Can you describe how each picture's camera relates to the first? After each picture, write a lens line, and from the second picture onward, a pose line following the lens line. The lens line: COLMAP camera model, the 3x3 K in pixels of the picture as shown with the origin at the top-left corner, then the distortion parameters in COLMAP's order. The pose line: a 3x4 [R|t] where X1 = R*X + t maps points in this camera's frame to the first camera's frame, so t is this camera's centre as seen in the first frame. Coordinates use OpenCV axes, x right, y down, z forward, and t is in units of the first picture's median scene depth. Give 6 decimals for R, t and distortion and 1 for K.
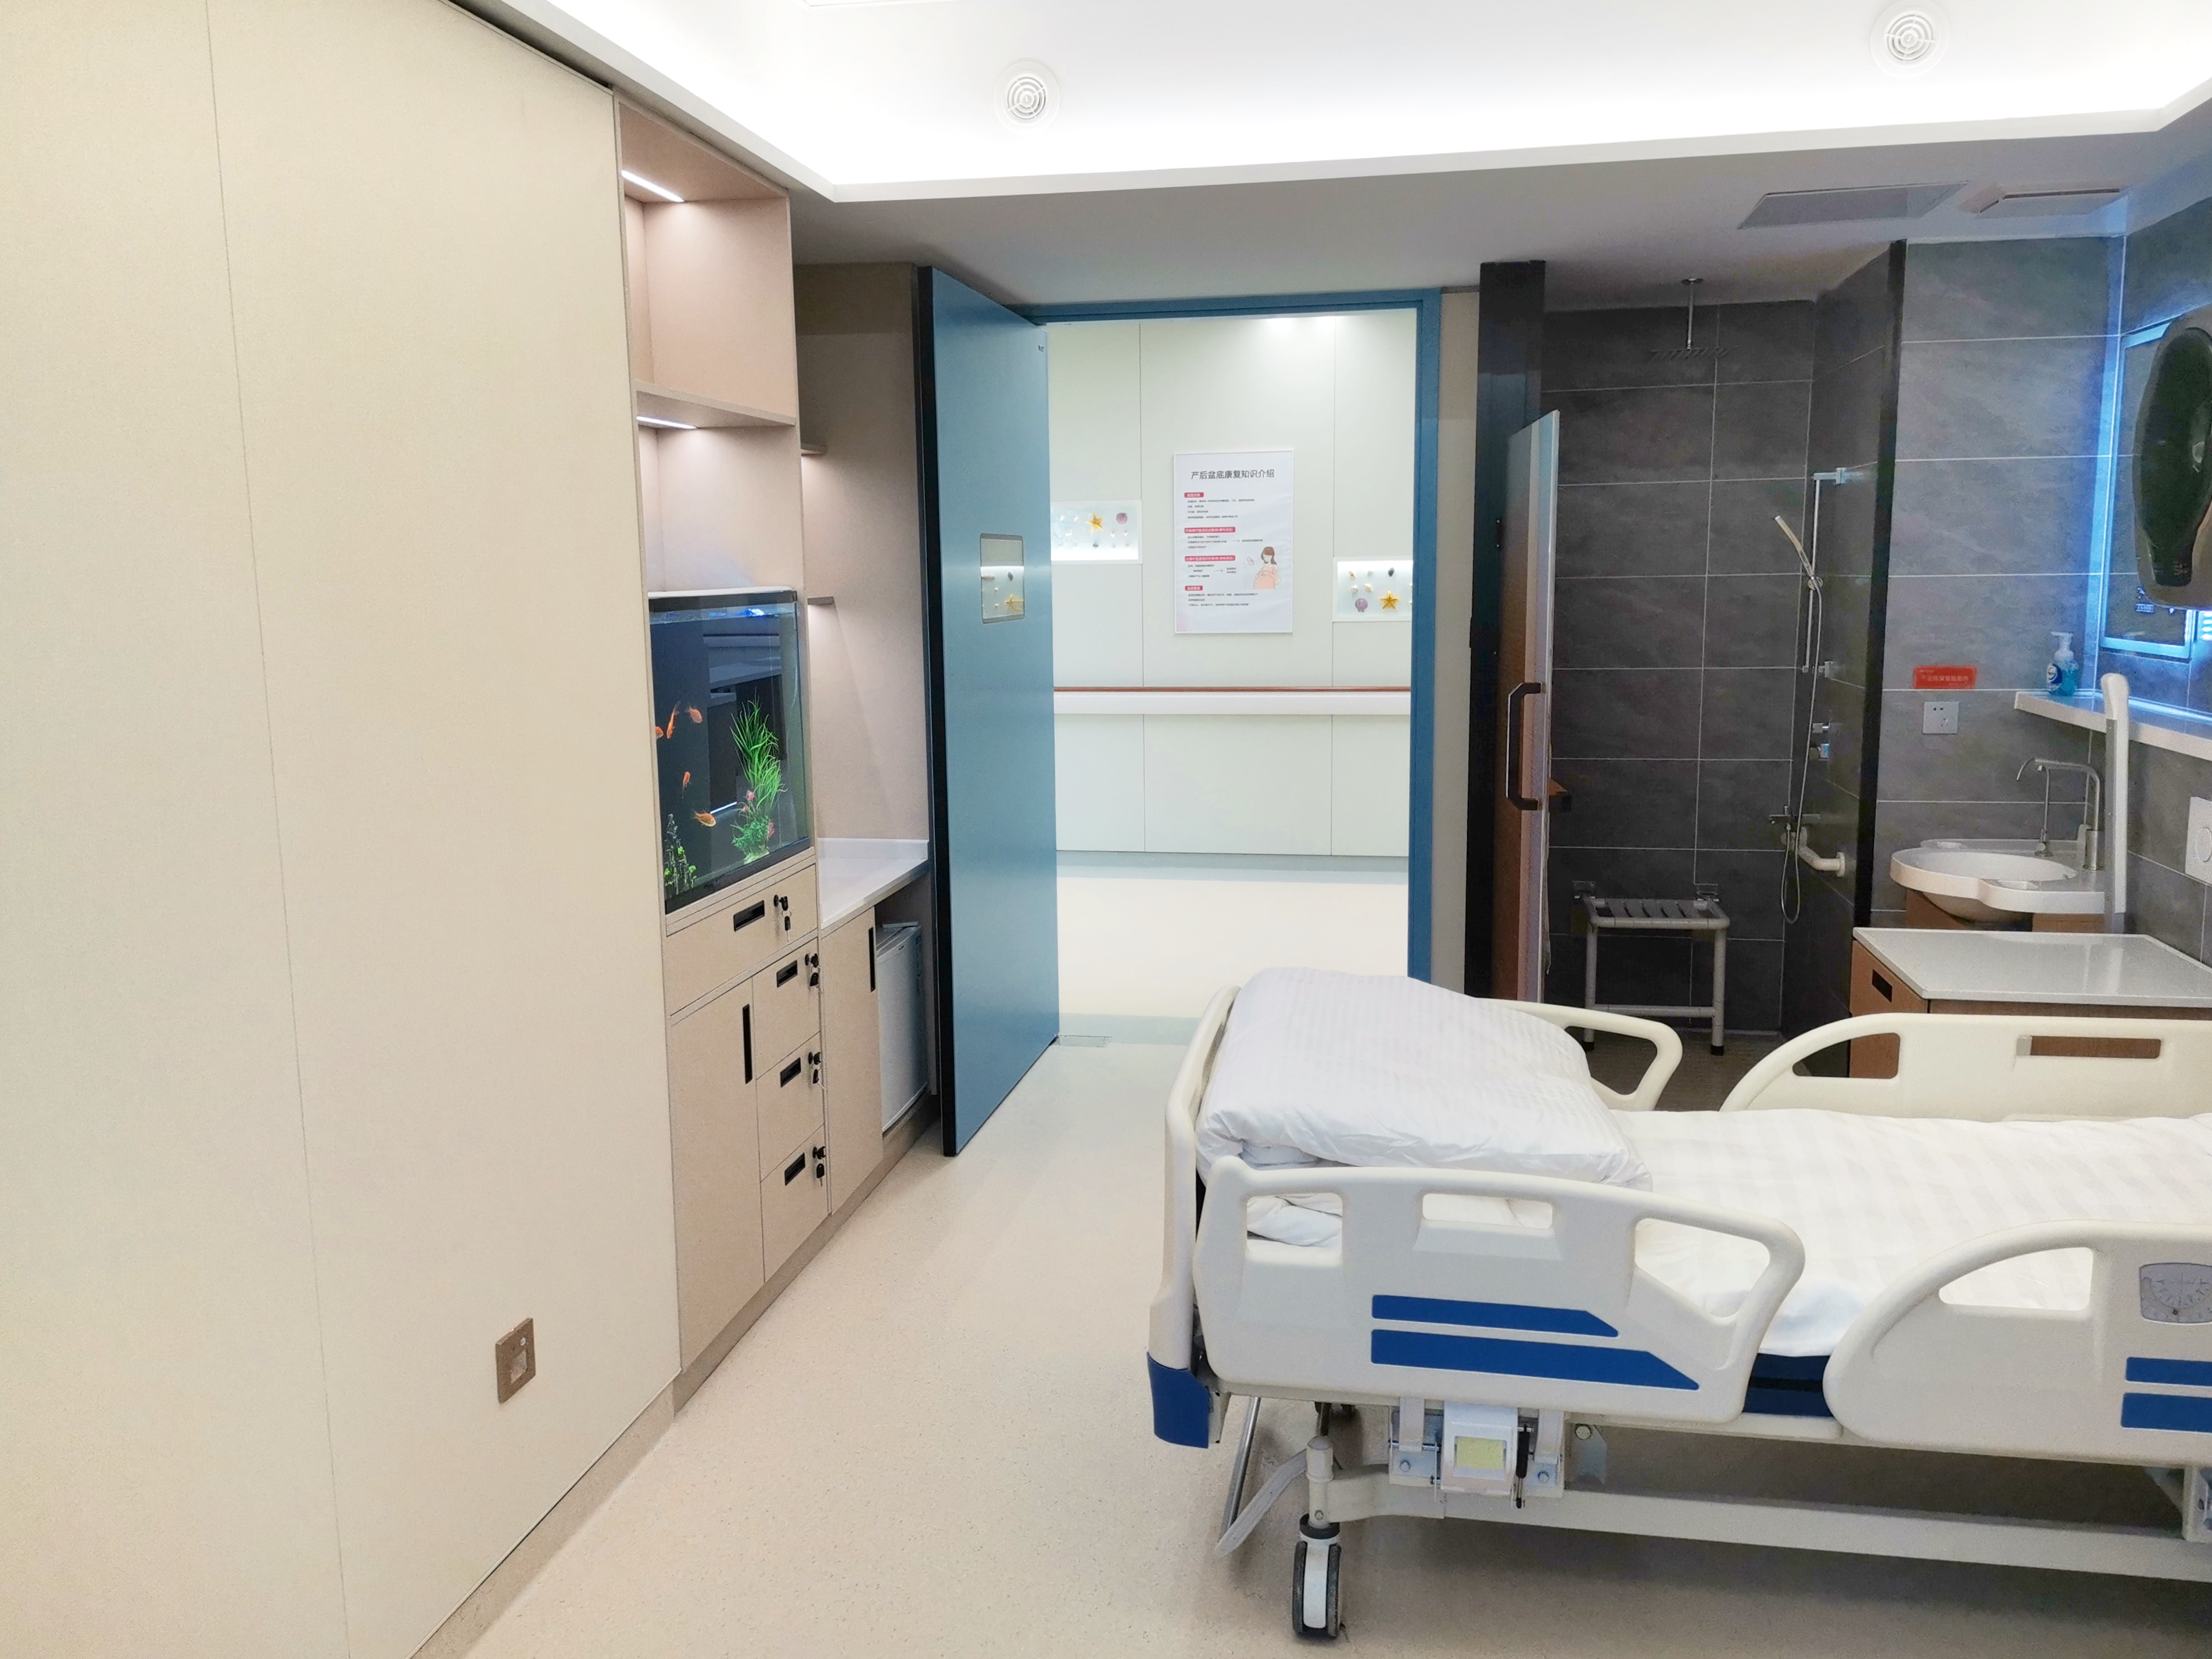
lens RADIAL K [[1648.7, 0, 1041.6], [0, 1648.7, 819.6], [0, 0, 1]] dist [0.046064, -0.052783]
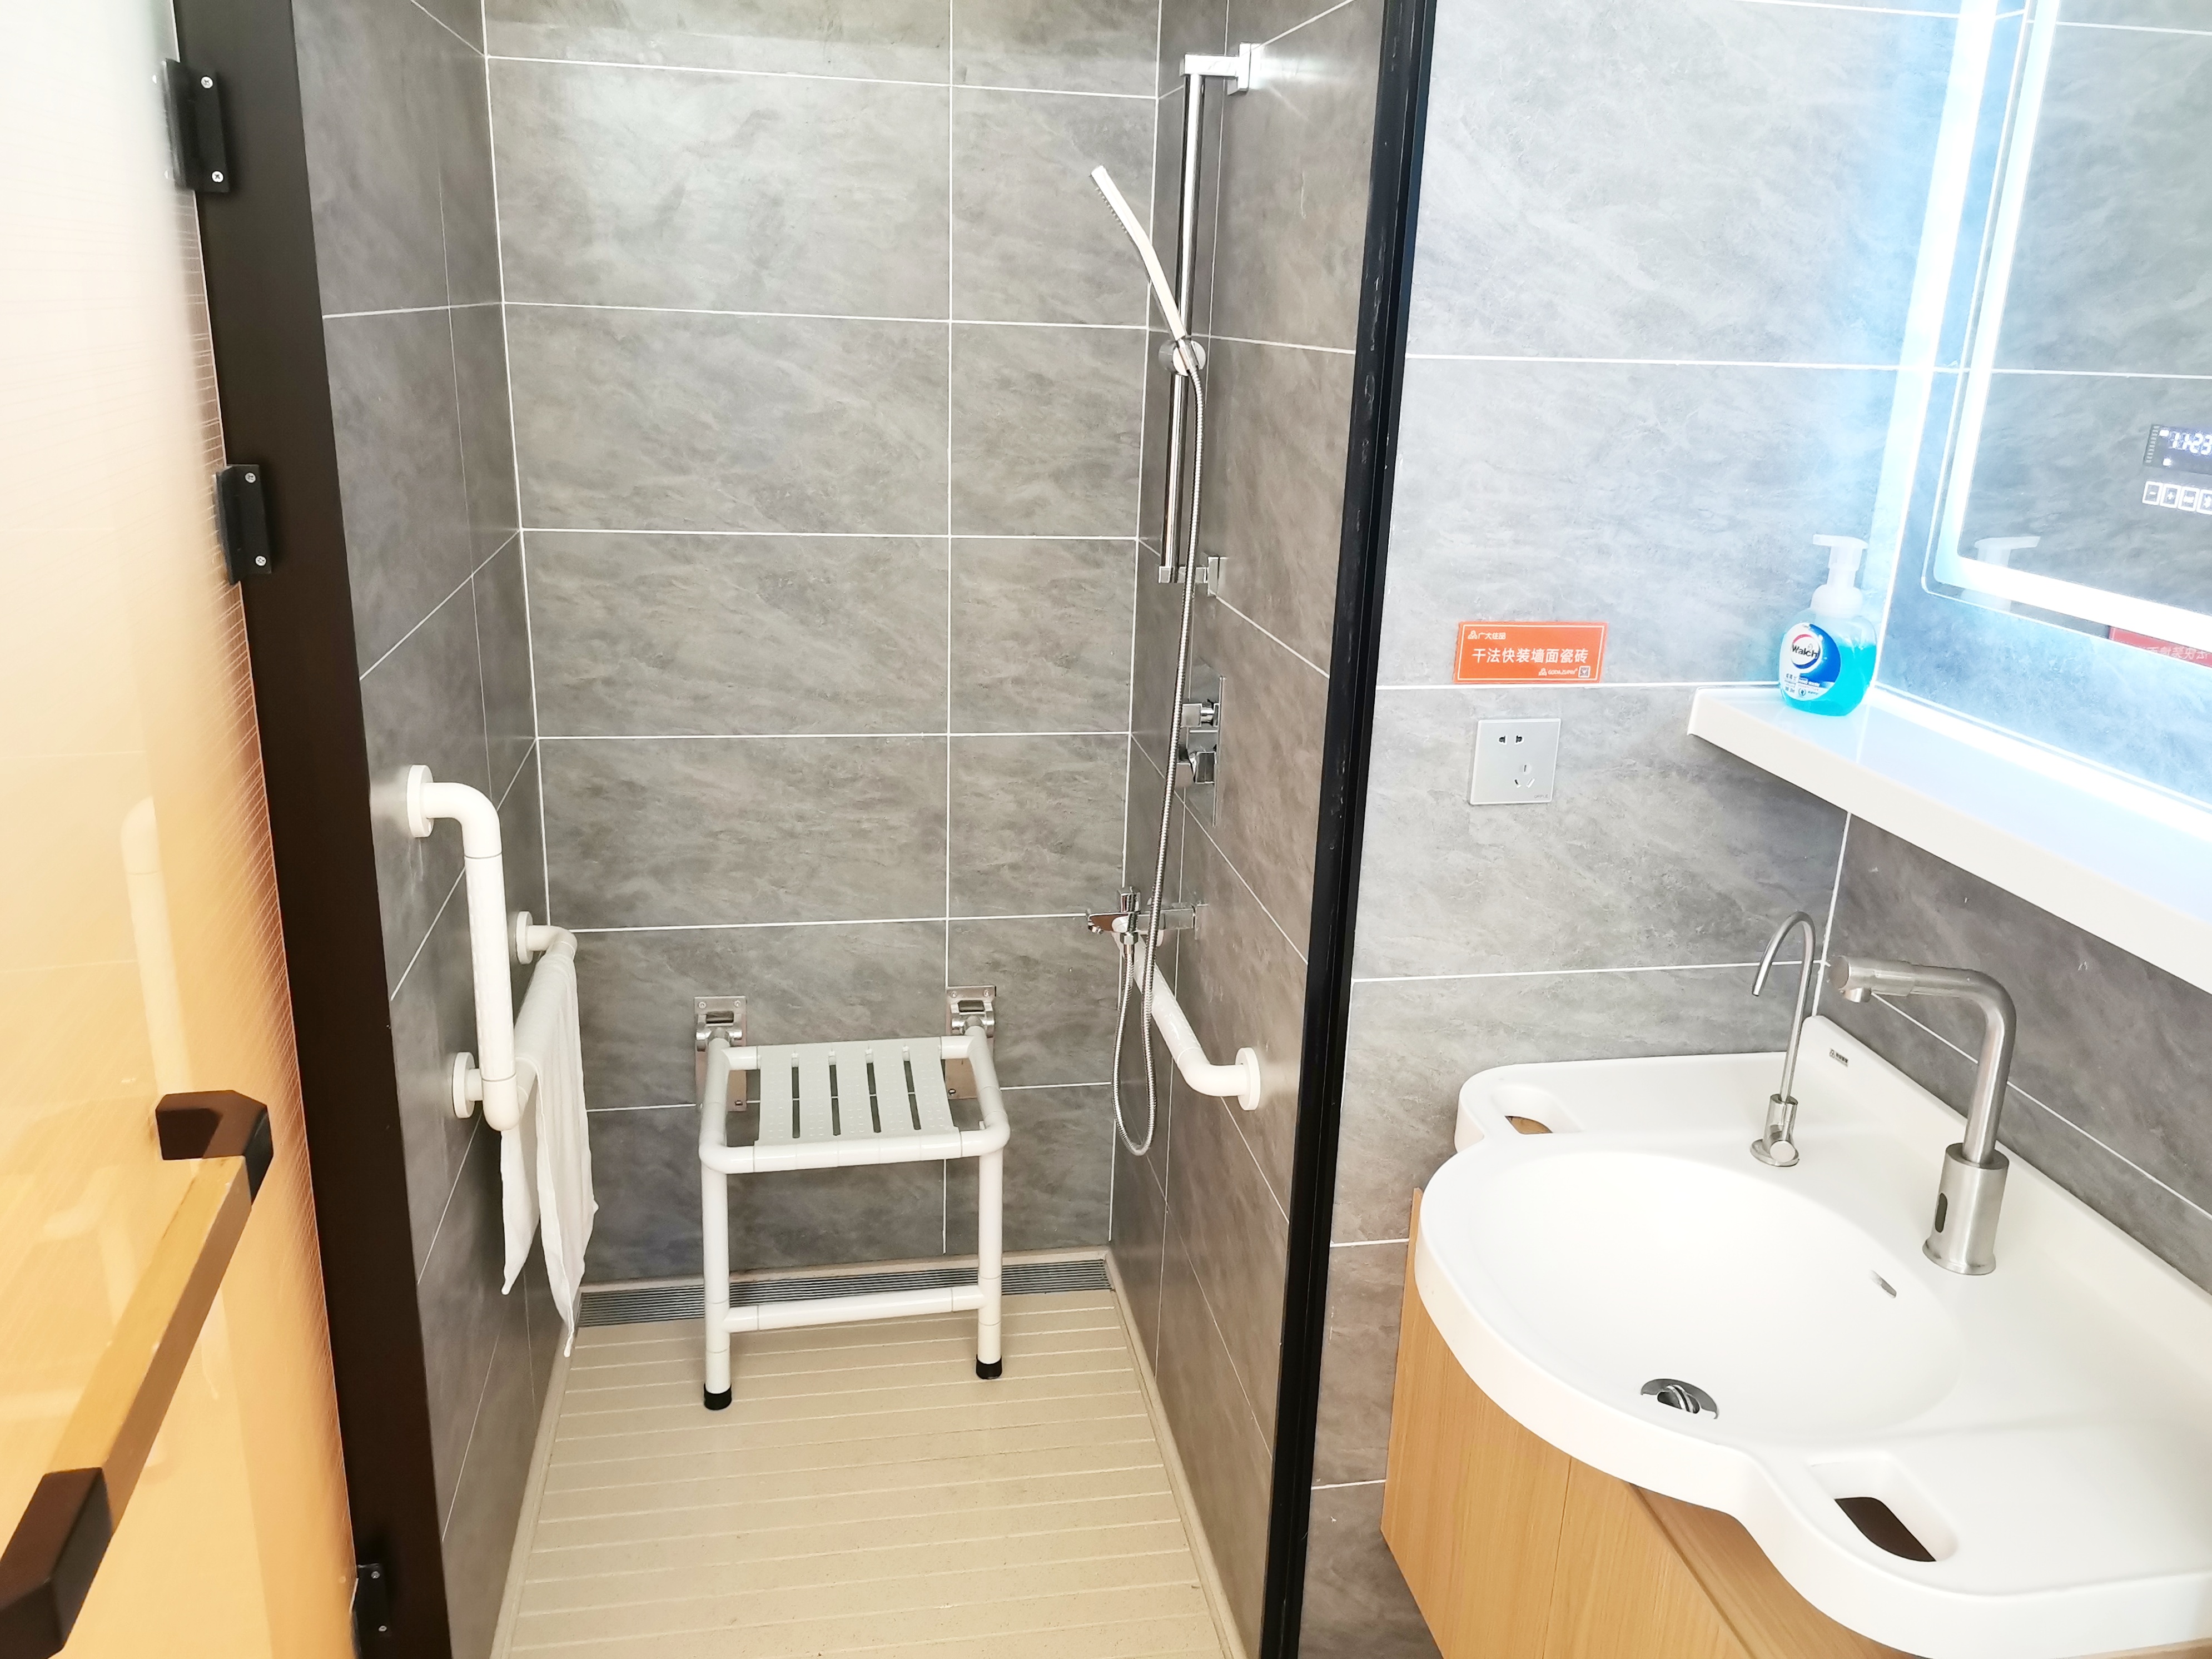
lens RADIAL K [[1648.7, 0, 1047.7], [0, 1648.7, 789.4], [0, 0, 1]] dist [0.046064, -0.052783]
pose [[0.926261, -0.068243, 0.370653, 0.314547], [0.013389, 0.988807, 0.148597, -0.110610], [-0.376645, -0.132677, 0.916807, 0.711619]]
